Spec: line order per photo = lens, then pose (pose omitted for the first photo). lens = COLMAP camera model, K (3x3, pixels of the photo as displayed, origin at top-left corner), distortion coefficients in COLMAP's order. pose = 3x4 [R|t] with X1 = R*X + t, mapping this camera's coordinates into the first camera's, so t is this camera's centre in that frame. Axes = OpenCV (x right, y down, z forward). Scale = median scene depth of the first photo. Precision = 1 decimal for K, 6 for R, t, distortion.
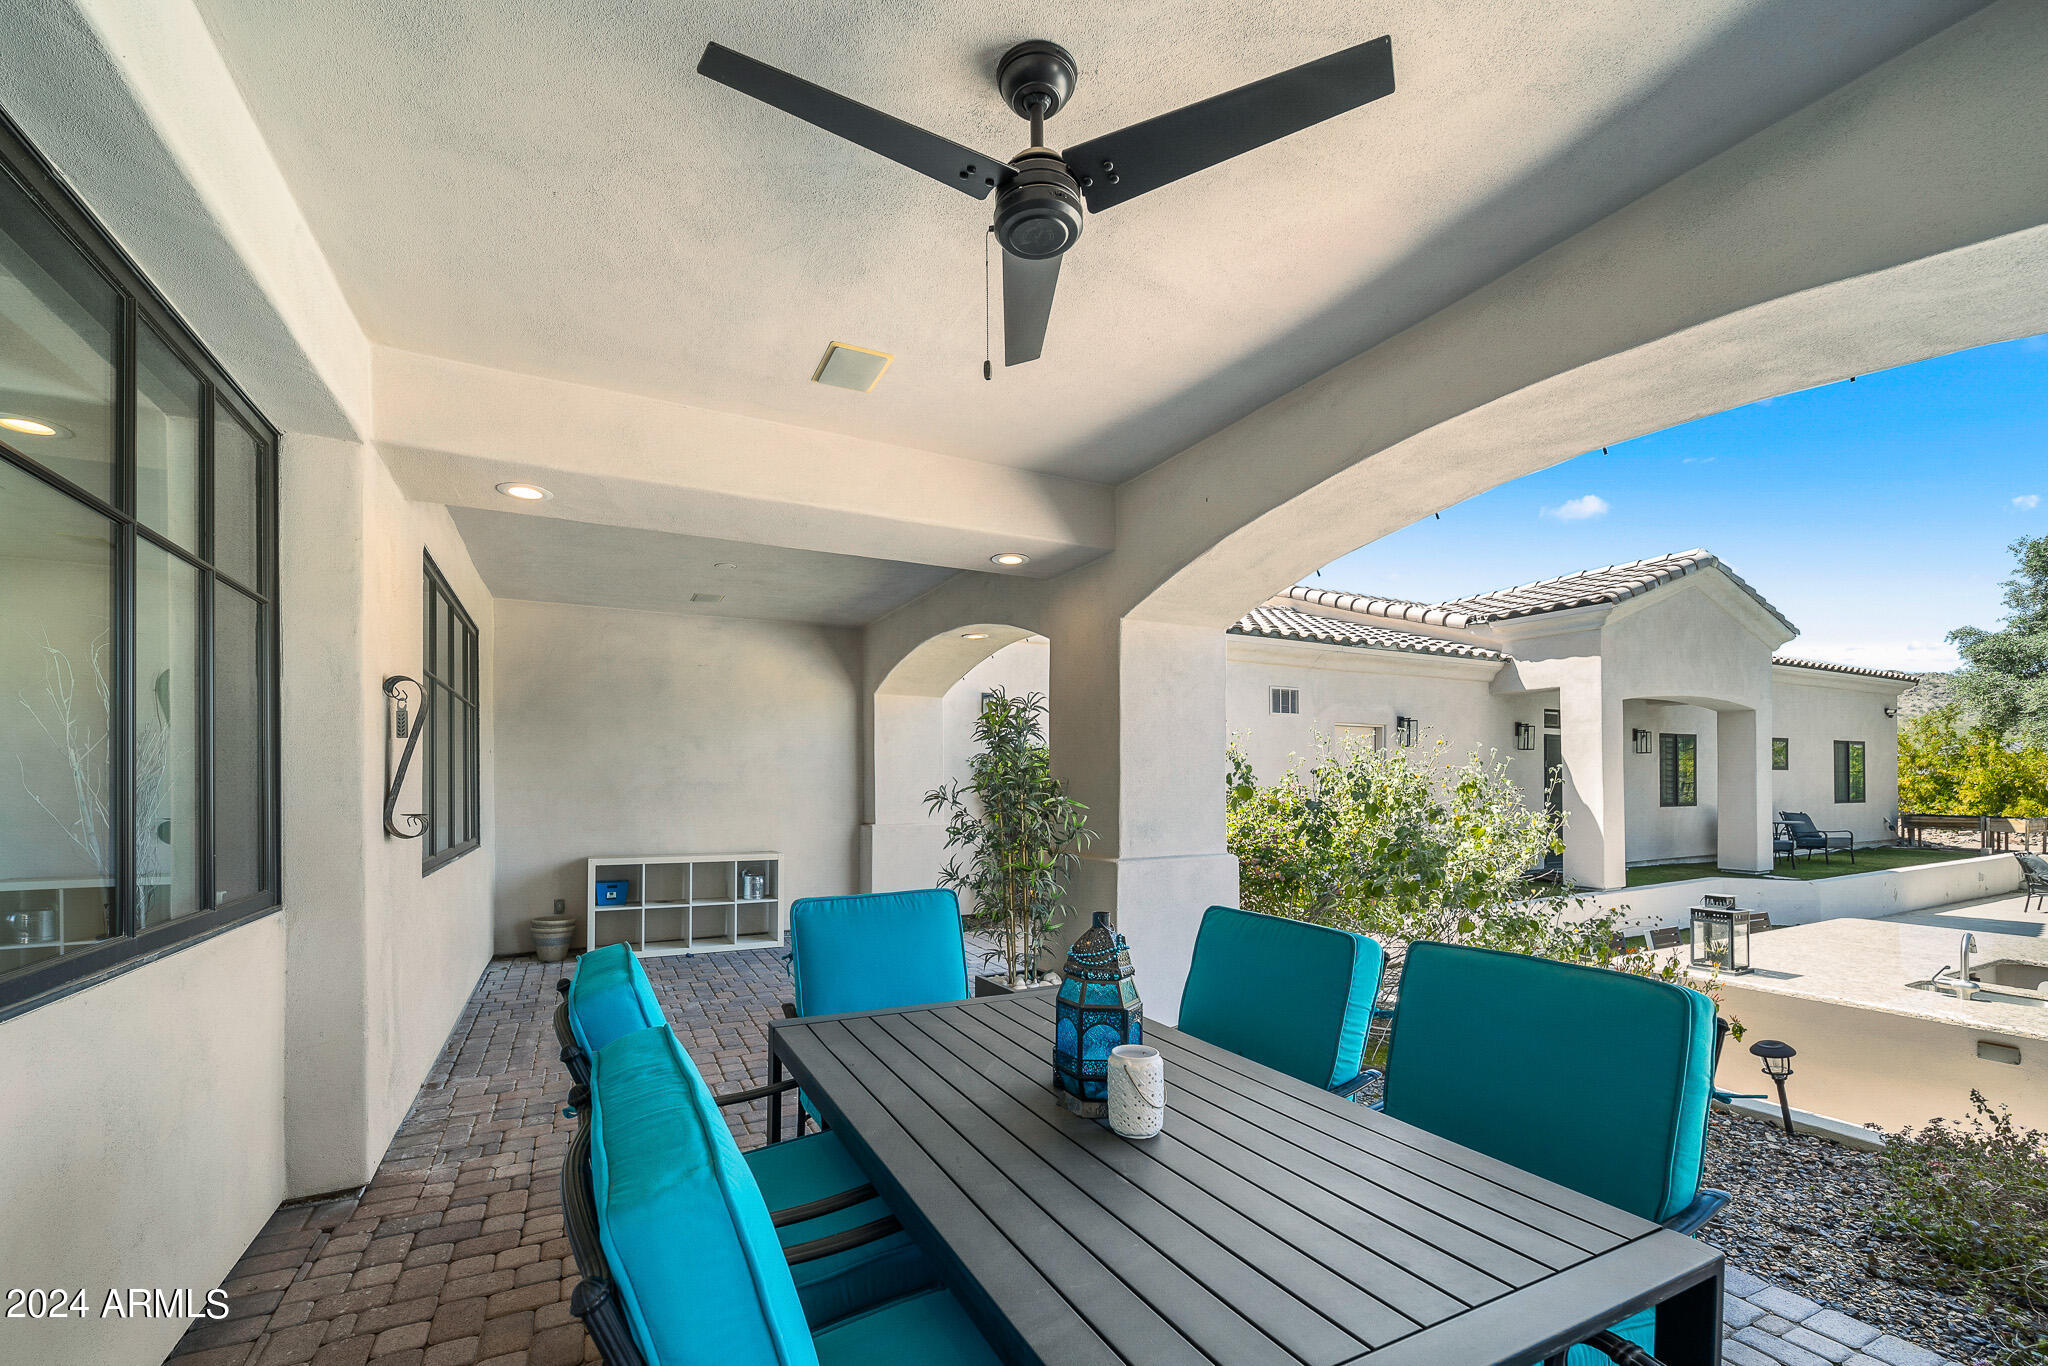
lens RADIAL K [[836.8, 0, 1033.6], [0, 836.8, 774.7], [0, 0, 1]] dist [0.000967, 0.000102]
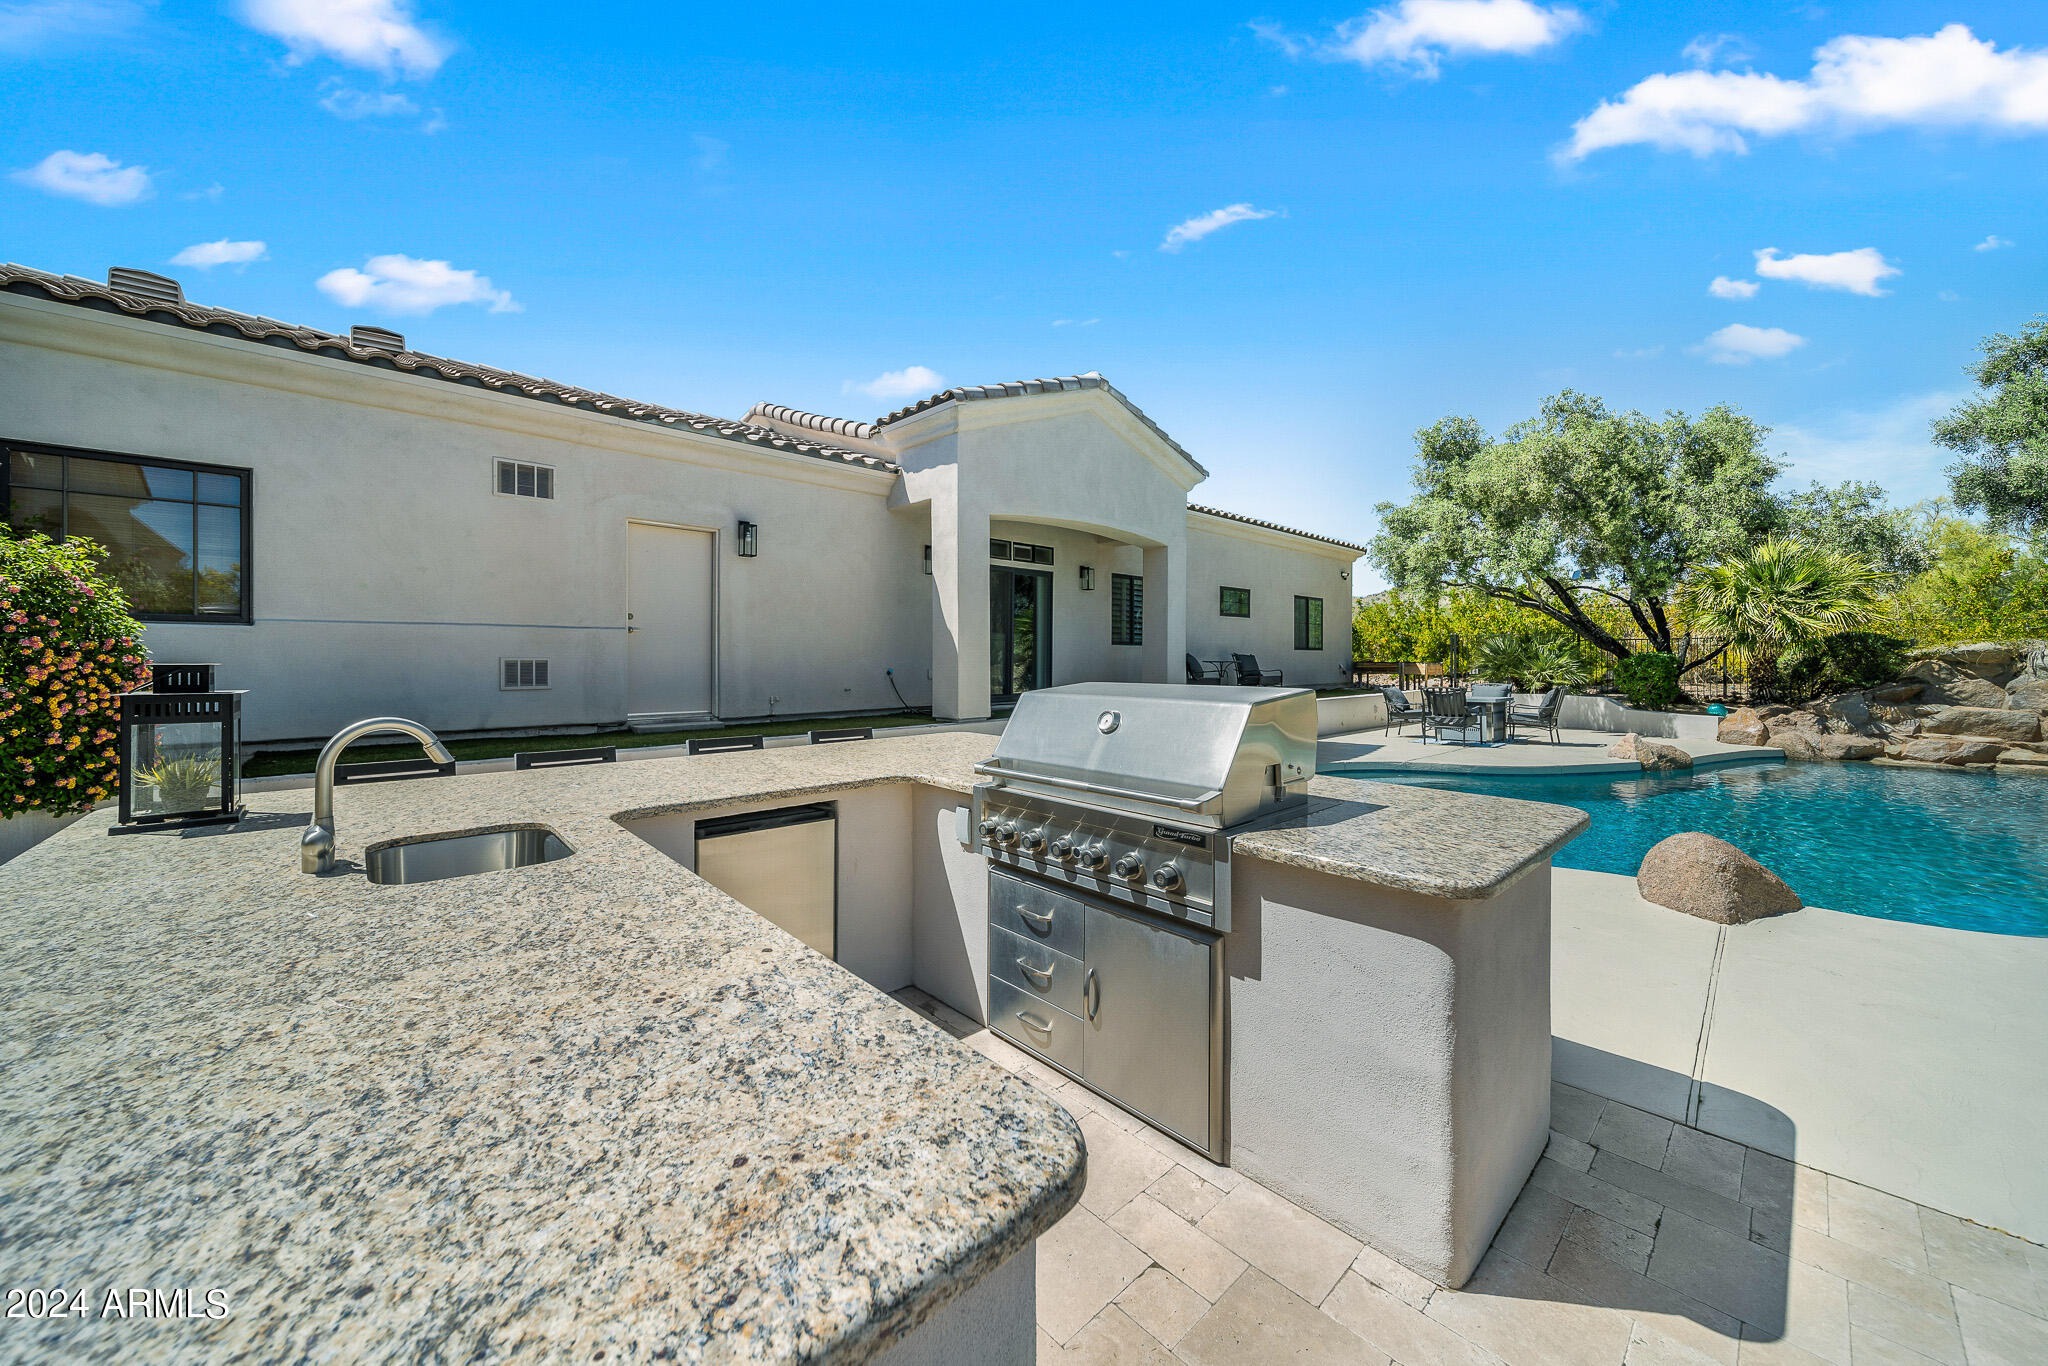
lens RADIAL K [[711.7, 0, 1044.4], [0, 711.7, 657.6], [0, 0, 1]] dist [0.003126, -0.000041]
pose [[0.962458, 0.008147, 0.271308, 0.515341], [-0.011175, 0.999891, 0.009617, 0.055669], [-0.271200, -0.012288, 0.962445, 0.214187]]
